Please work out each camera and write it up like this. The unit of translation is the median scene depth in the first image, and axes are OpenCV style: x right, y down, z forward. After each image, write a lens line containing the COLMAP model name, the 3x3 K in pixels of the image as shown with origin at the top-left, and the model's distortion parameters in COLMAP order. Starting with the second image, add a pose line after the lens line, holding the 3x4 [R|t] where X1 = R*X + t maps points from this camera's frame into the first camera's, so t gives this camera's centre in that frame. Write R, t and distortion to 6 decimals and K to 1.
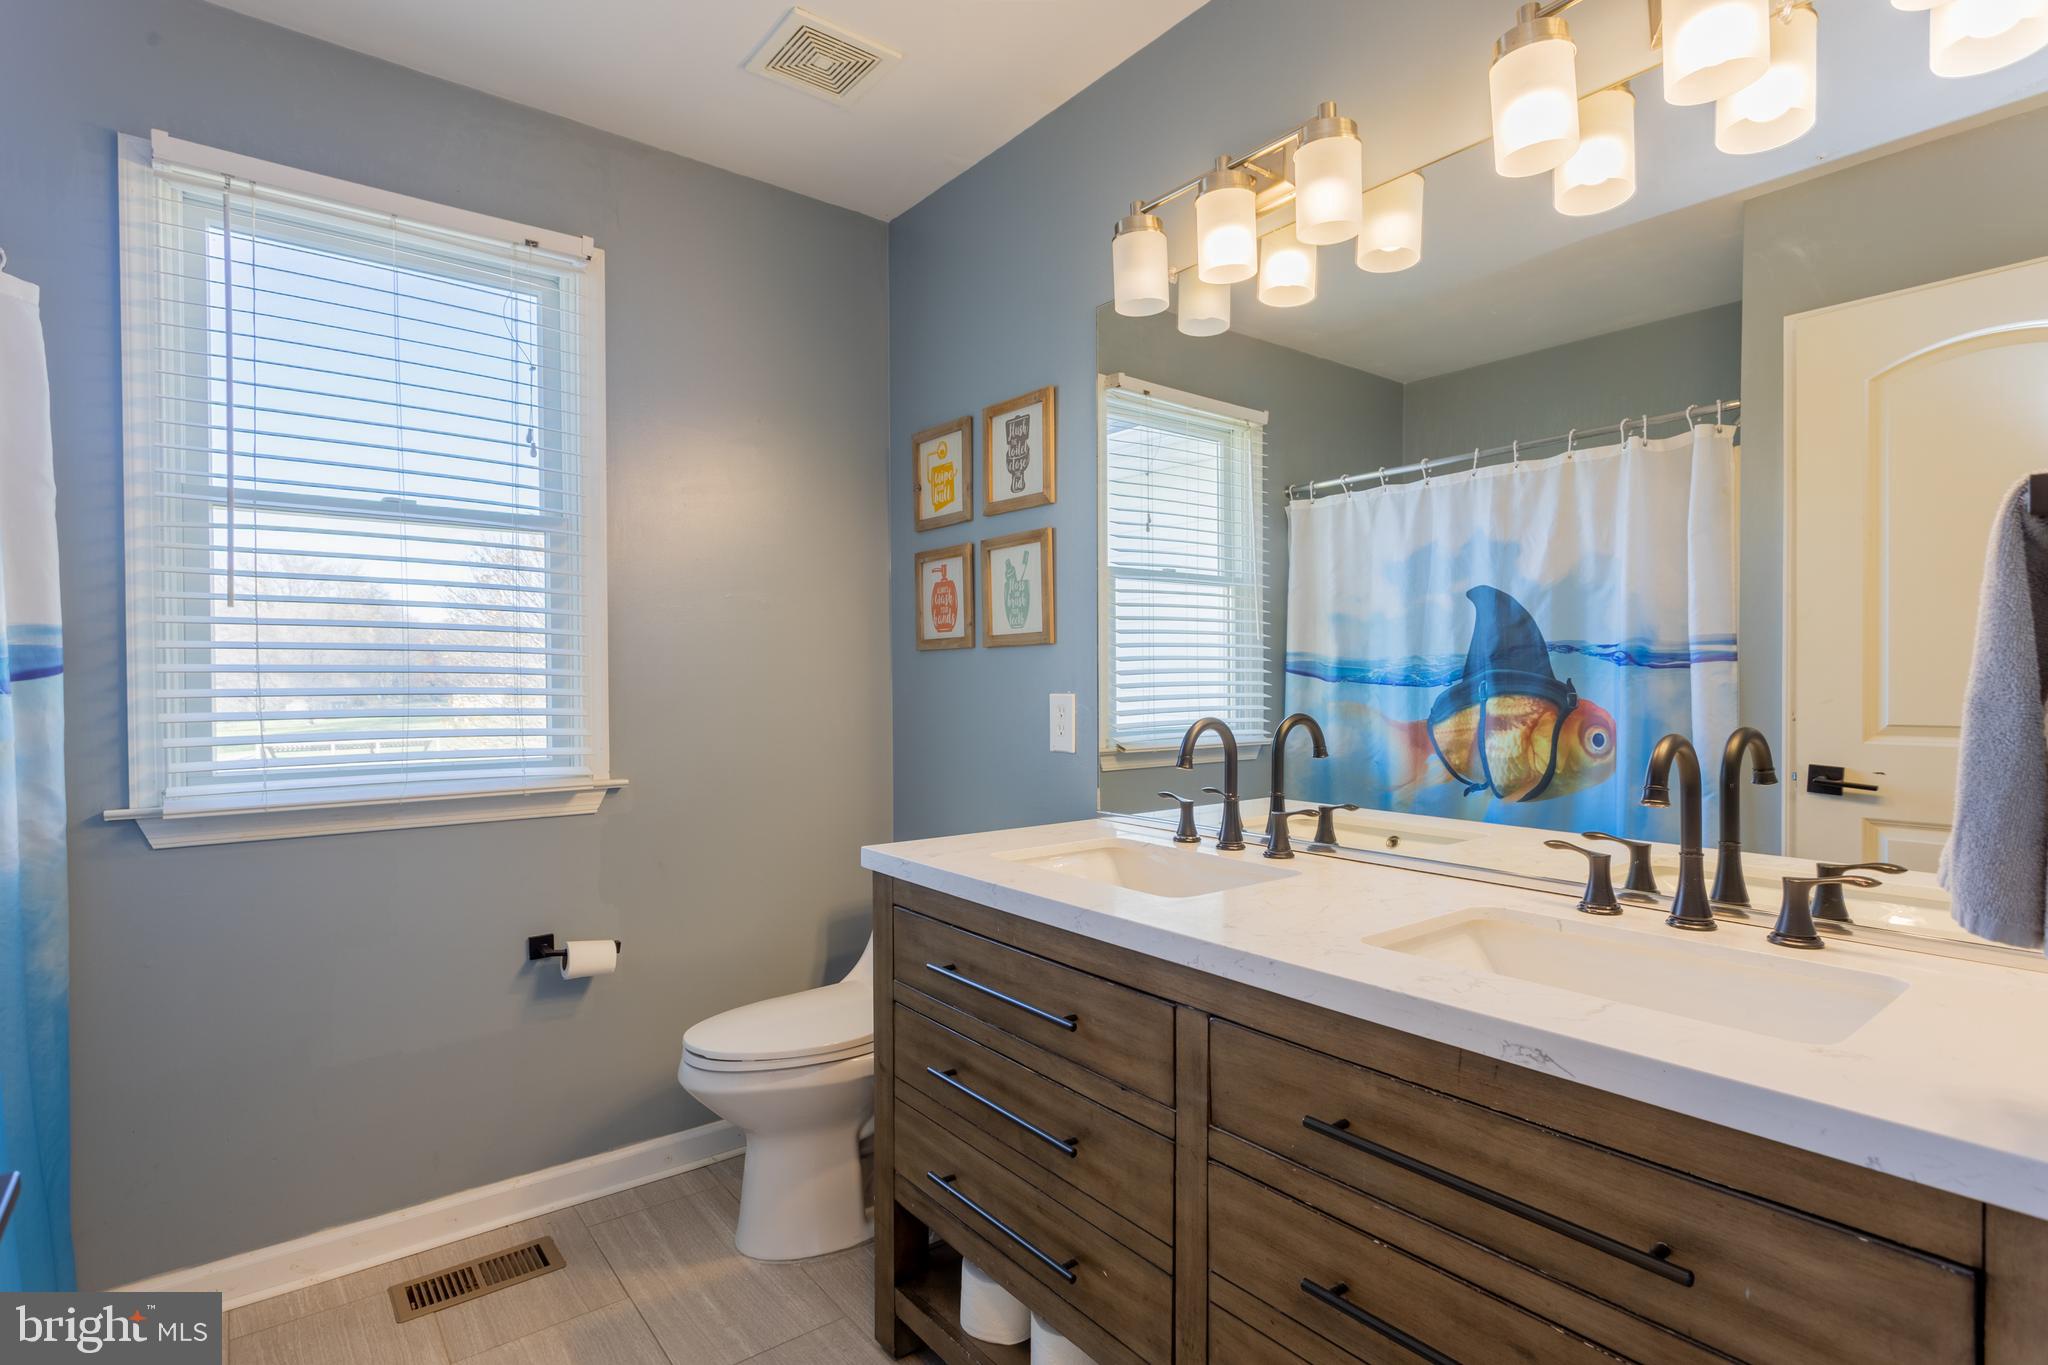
lens RADIAL K [[994.1, 0, 1011.8], [0, 994.1, 684.4], [0, 0, 1]] dist [-0.009582, 0.005235]
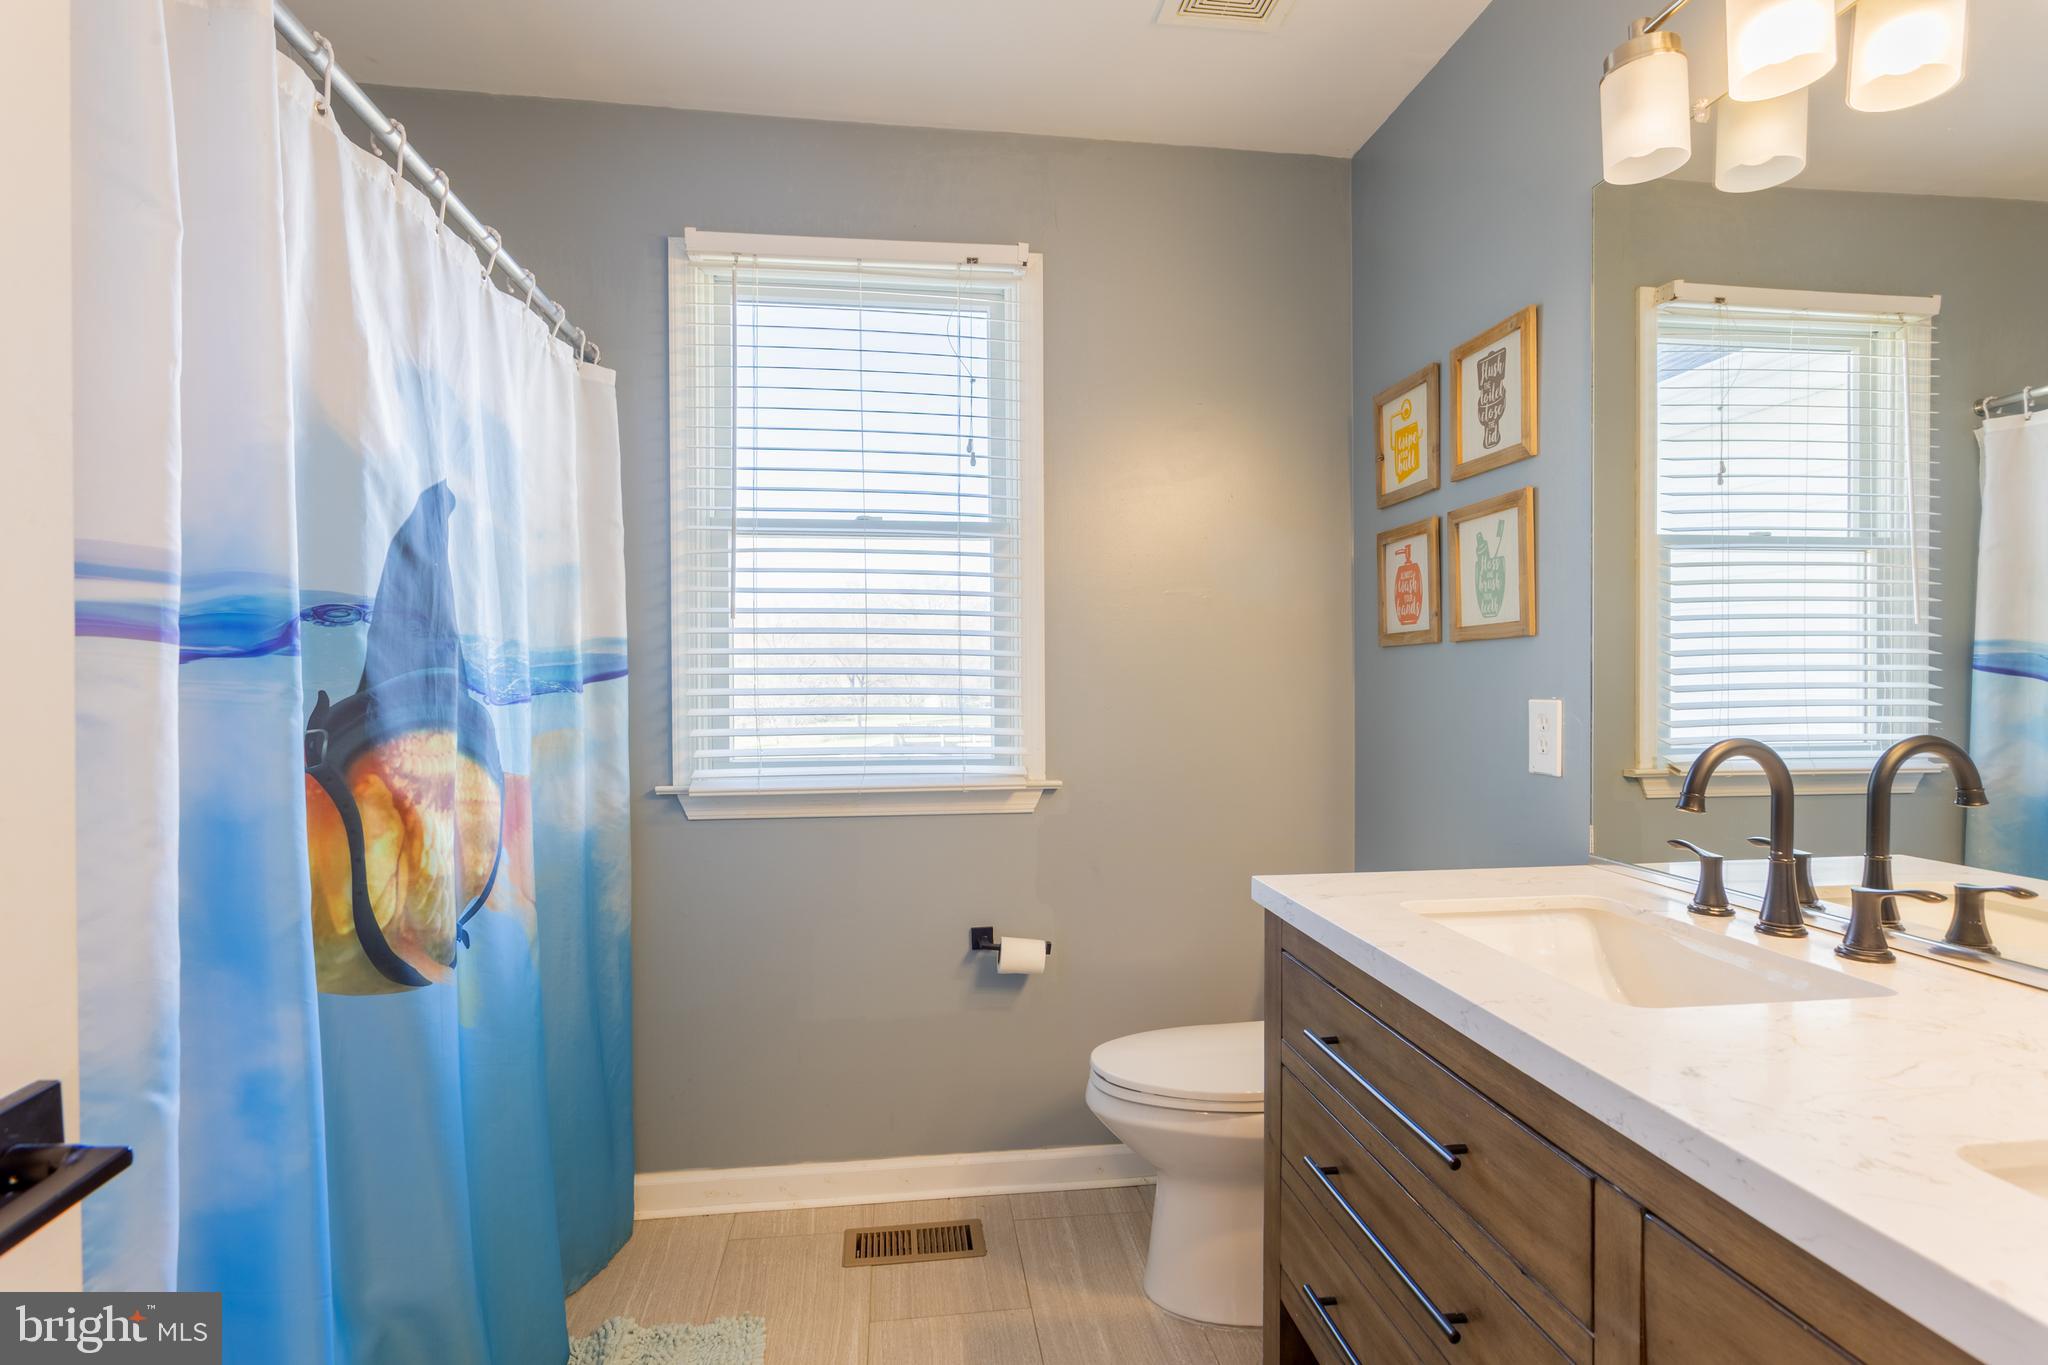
lens RADIAL K [[994.1, 0, 1025.8], [0, 994.1, 689.1], [0, 0, 1]] dist [-0.009582, 0.005235]
pose [[0.865006, 0.005085, -0.501736, 0.097917], [-0.002688, 0.999981, 0.005499, -0.002172], [0.501755, -0.003408, 0.865003, 0.142099]]
